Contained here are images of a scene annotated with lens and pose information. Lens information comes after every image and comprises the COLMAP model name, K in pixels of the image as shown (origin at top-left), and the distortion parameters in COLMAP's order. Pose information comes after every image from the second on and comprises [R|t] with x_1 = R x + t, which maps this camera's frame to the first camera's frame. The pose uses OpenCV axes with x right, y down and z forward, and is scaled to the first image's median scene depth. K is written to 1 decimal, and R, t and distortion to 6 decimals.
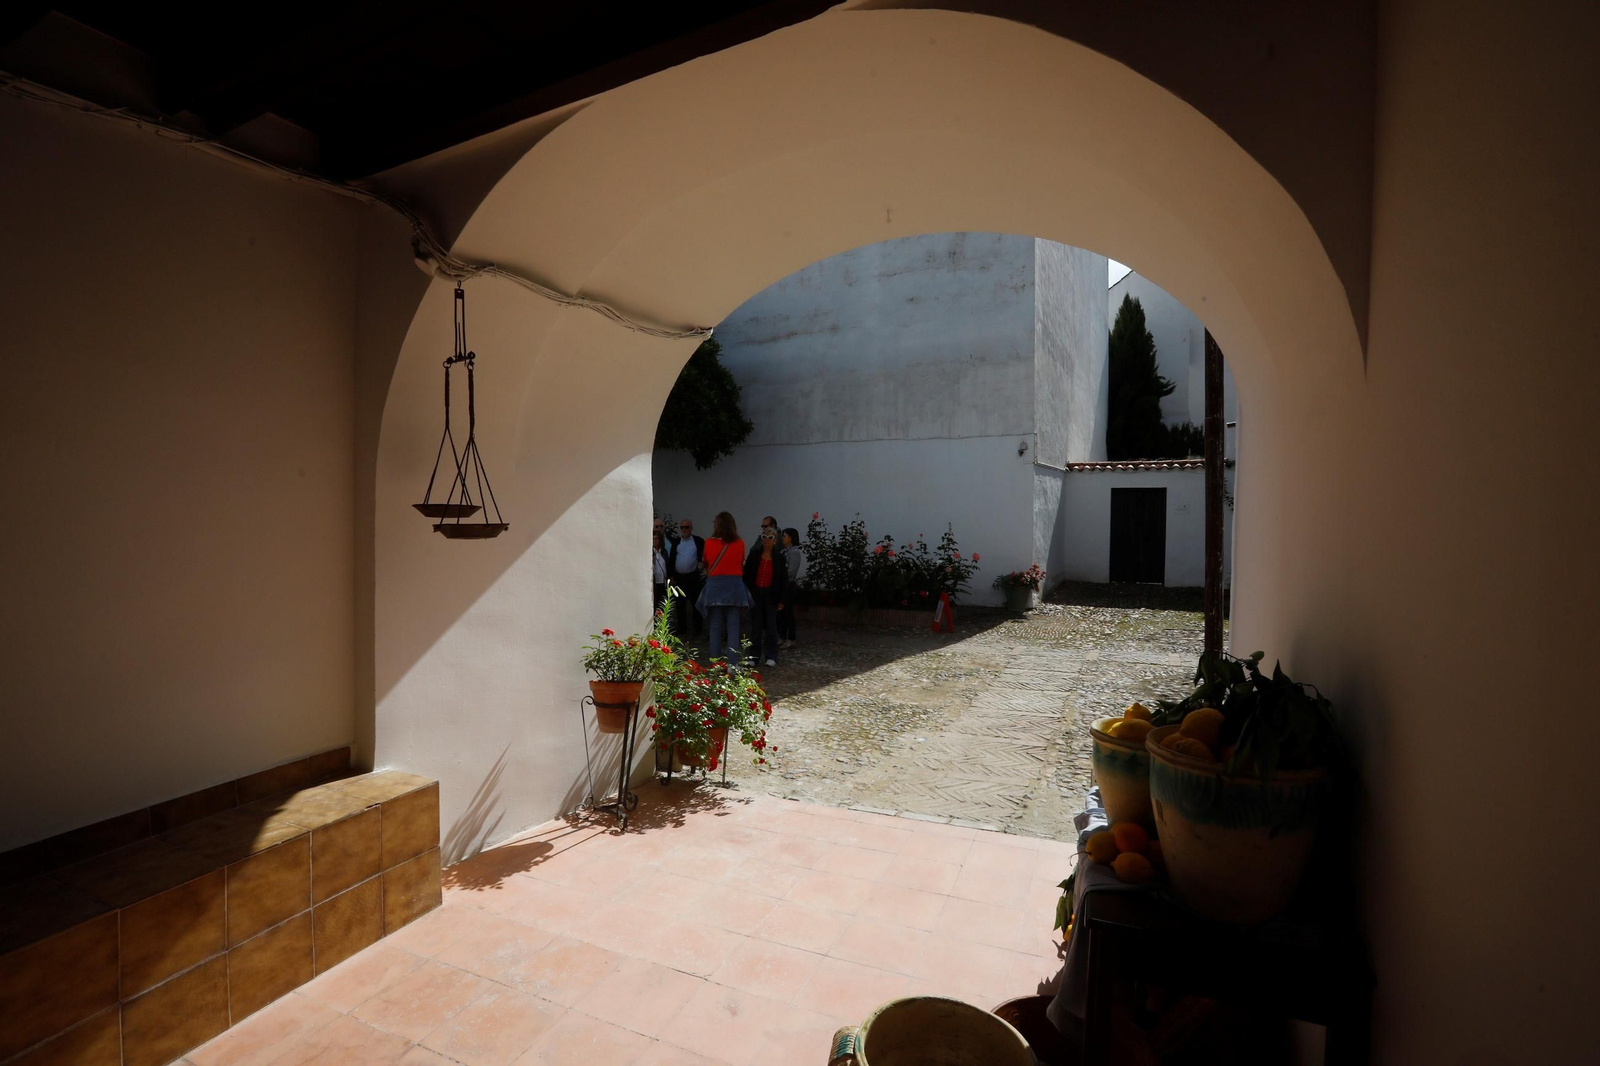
lens RADIAL K [[728.3, 0, 798.5], [0, 728.3, 542.2], [0, 0, 1]] dist [-0.075894, 0.030424]
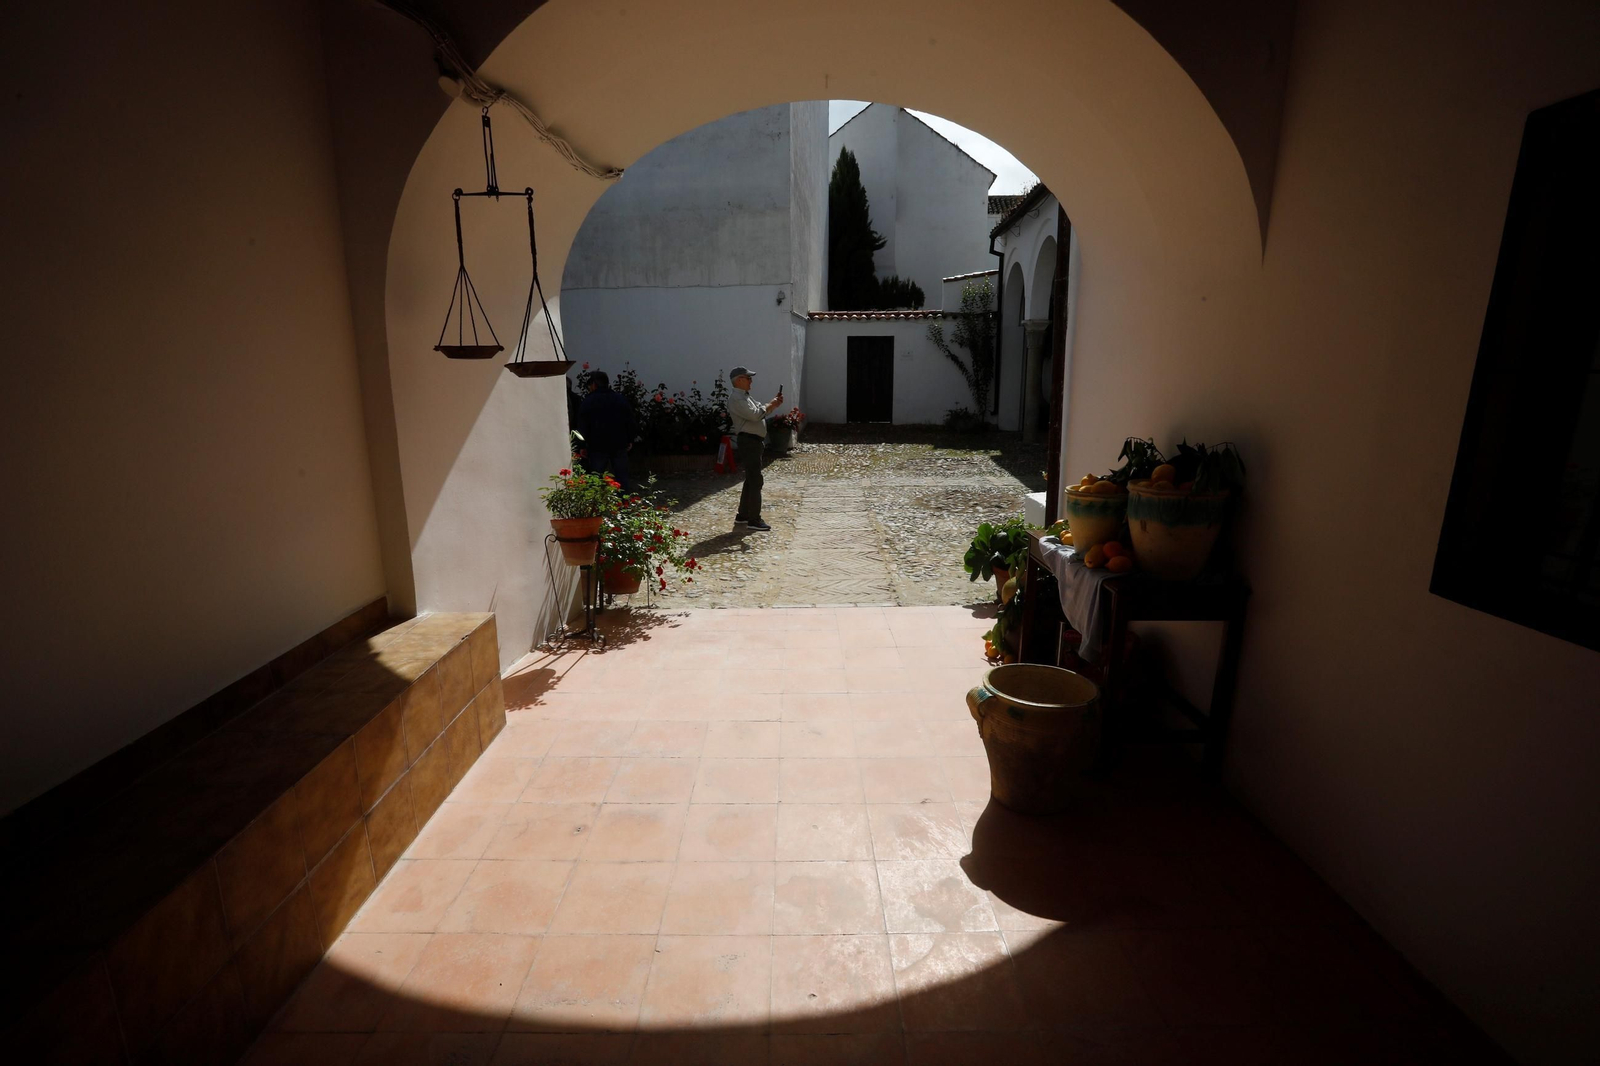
lens RADIAL K [[726.2, 0, 793.2], [0, 726.2, 541.4], [0, 0, 1]] dist [-0.082689, 0.037400]
pose [[0.921515, -0.102821, 0.374483, -0.115545], [0.026337, 0.978639, 0.203891, 0.005894], [-0.387448, -0.178026, 0.904539, -0.028494]]
